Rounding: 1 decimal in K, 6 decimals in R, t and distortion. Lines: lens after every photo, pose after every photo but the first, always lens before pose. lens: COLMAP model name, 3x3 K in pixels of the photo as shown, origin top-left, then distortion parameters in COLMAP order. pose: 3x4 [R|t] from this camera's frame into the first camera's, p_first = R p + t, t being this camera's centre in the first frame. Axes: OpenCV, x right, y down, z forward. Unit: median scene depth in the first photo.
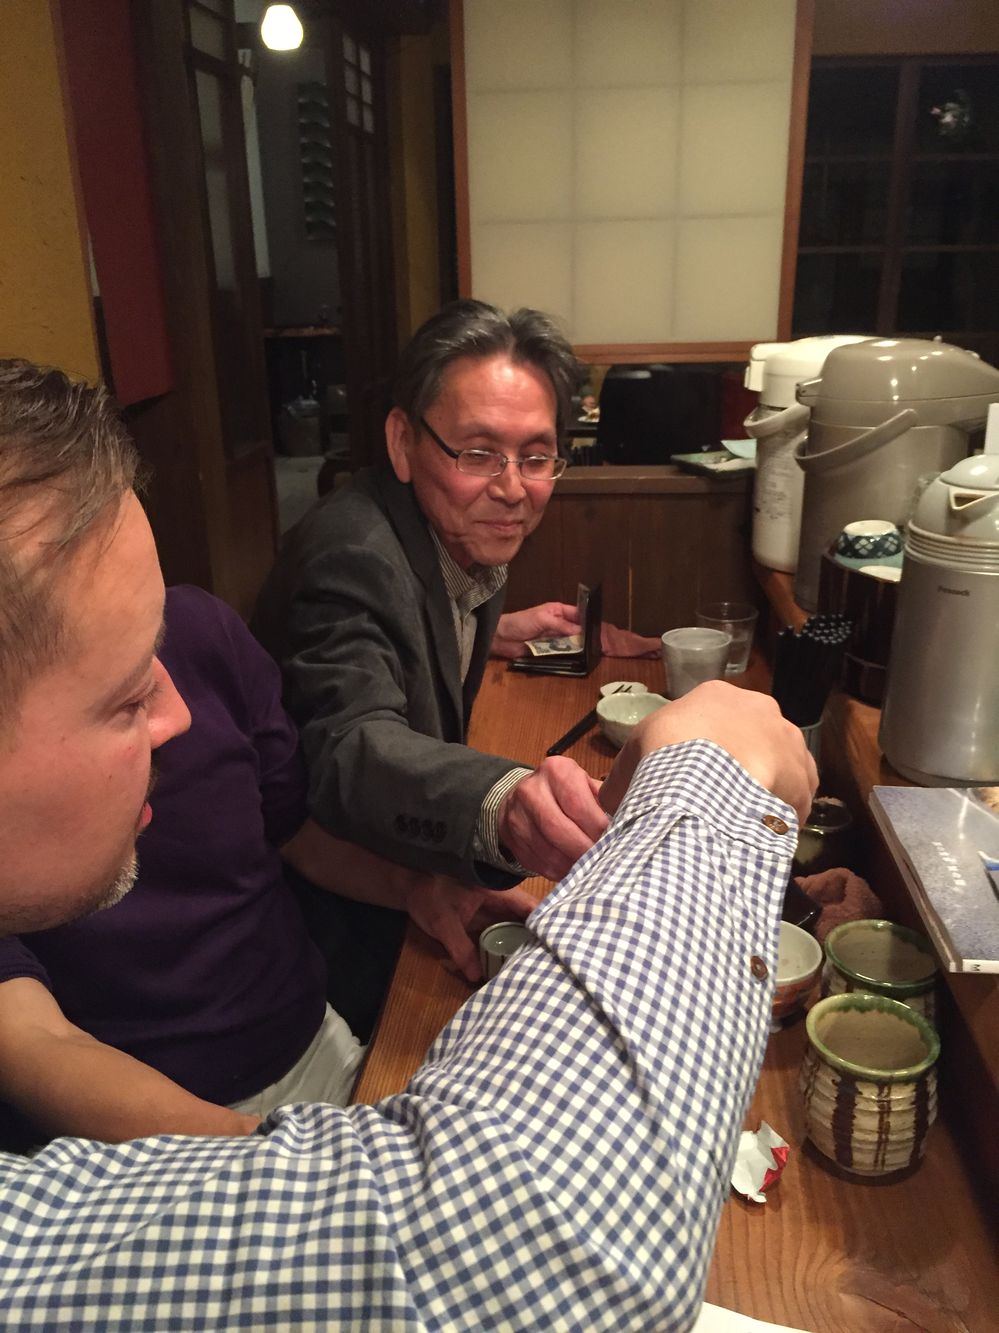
lens RADIAL K [[1123.3, 0, 497.1], [0, 1123.3, 675.8], [0, 0, 1]] dist [0.083523, -0.128574]
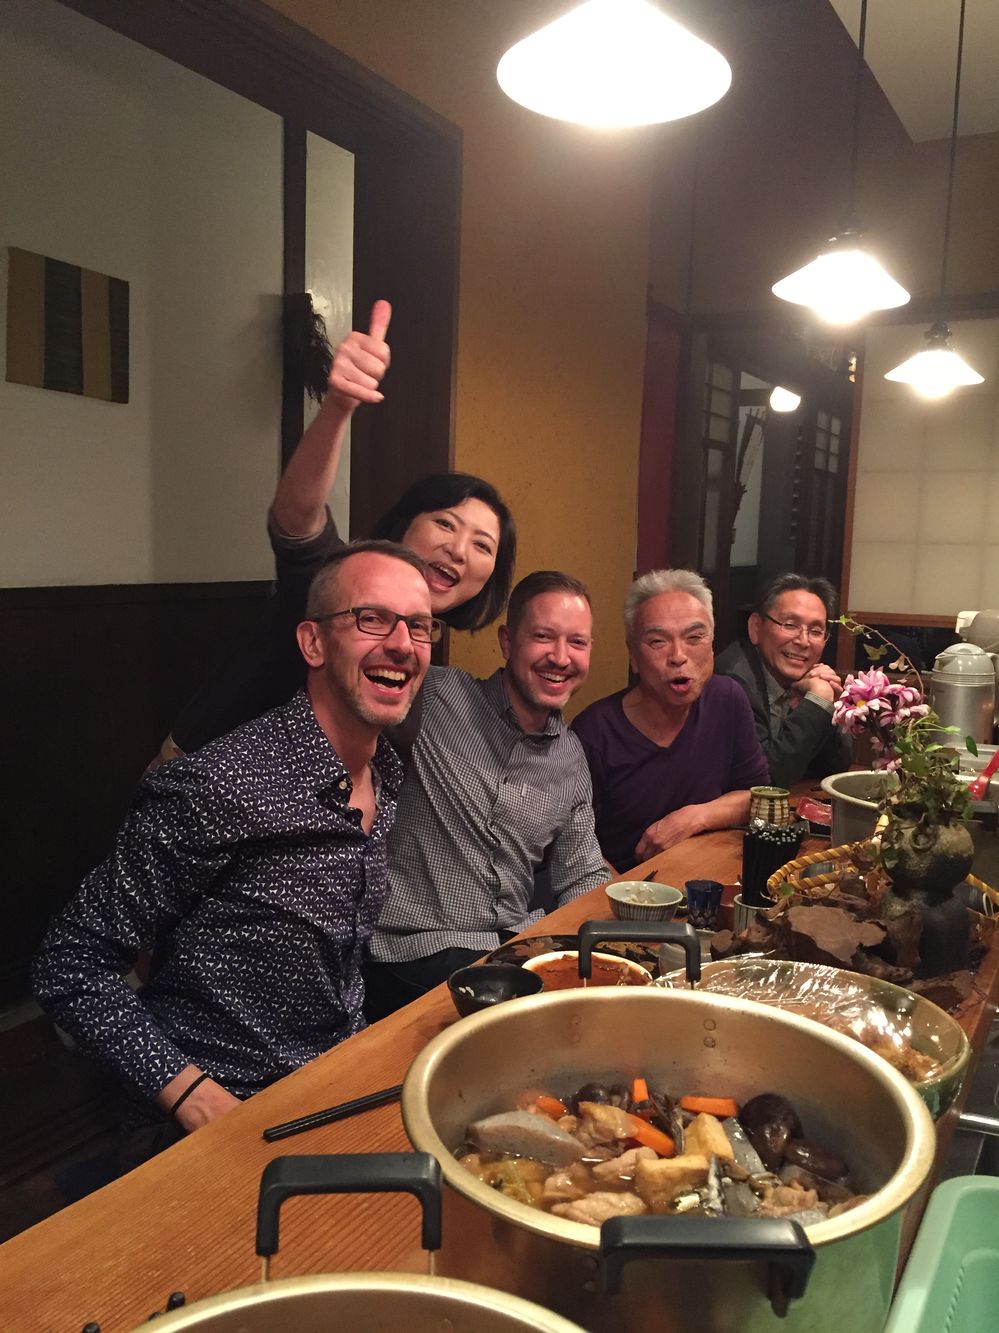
lens RADIAL K [[1123.3, 0, 497.1], [0, 1123.3, 675.8], [0, 0, 1]] dist [0.083523, -0.128574]
pose [[0.915608, 0.111441, -0.386320, 0.170913], [-0.203110, 0.957412, -0.205203, 0.259561], [0.347000, 0.266351, 0.899249, -0.677549]]
